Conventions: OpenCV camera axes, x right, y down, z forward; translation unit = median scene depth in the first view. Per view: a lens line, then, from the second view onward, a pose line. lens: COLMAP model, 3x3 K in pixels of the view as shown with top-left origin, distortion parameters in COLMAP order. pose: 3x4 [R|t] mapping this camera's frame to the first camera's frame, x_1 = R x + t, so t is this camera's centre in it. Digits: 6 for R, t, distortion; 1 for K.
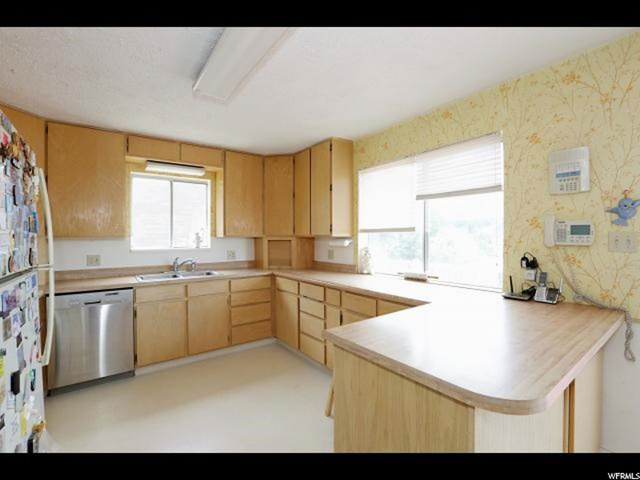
lens RADIAL K [[294.4, 0, 319.3], [0, 294.4, 237.8], [0, 0, 1]] dist [-0.019491, 0.000219]
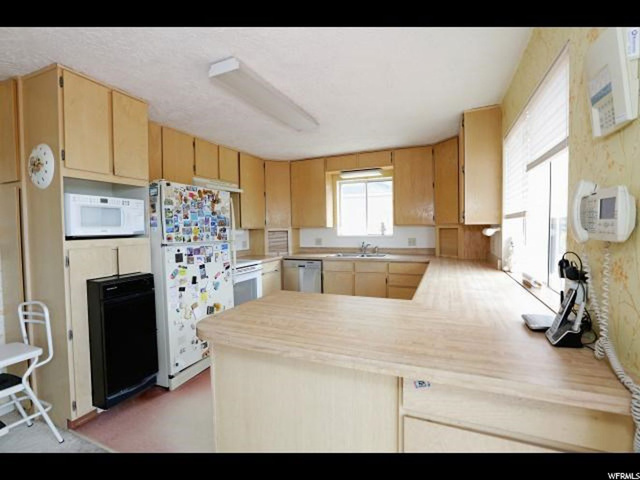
lens RADIAL K [[294.4, 0, 319.3], [0, 294.4, 236.4], [0, 0, 1]] dist [-0.019491, 0.000219]
pose [[0.524670, 0.021436, -0.851036, 0.530685], [0.013888, 0.999334, 0.033734, -0.004479], [0.851192, -0.029518, 0.524023, 0.153080]]
